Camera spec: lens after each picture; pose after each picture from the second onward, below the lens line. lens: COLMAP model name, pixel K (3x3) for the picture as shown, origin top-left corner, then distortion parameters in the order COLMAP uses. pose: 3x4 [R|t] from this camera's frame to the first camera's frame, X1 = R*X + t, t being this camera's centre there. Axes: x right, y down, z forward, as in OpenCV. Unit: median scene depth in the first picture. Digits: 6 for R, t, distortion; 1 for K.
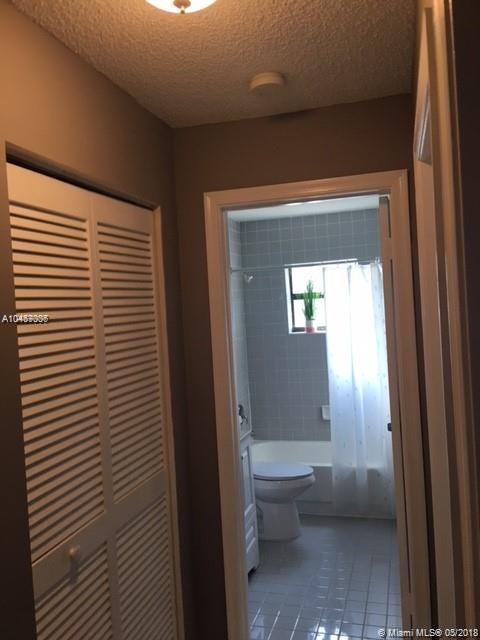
lens RADIAL K [[544.4, 0, 240.0], [0, 544.4, 320.0], [0, 0, 1]] dist [0.003826, -0.004343]
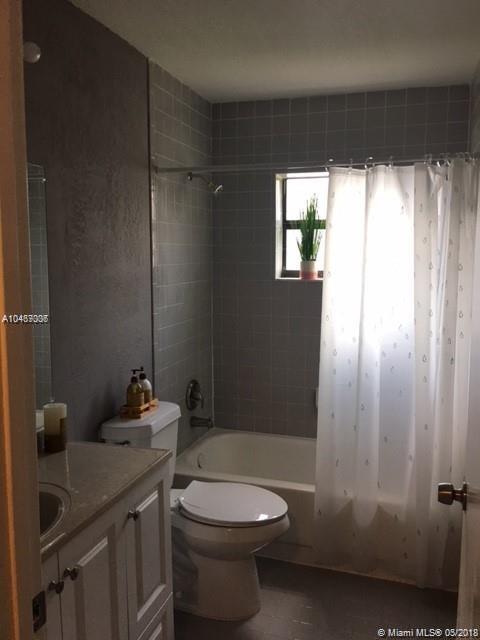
lens RADIAL K [[544.4, 0, 240.0], [0, 544.4, 320.0], [0, 0, 1]] dist [0.003826, -0.004343]
pose [[0.997759, 0.065264, -0.014783, 0.060273], [-0.063565, 0.993403, 0.095442, 0.014373], [0.020915, -0.094288, 0.995325, 0.331044]]
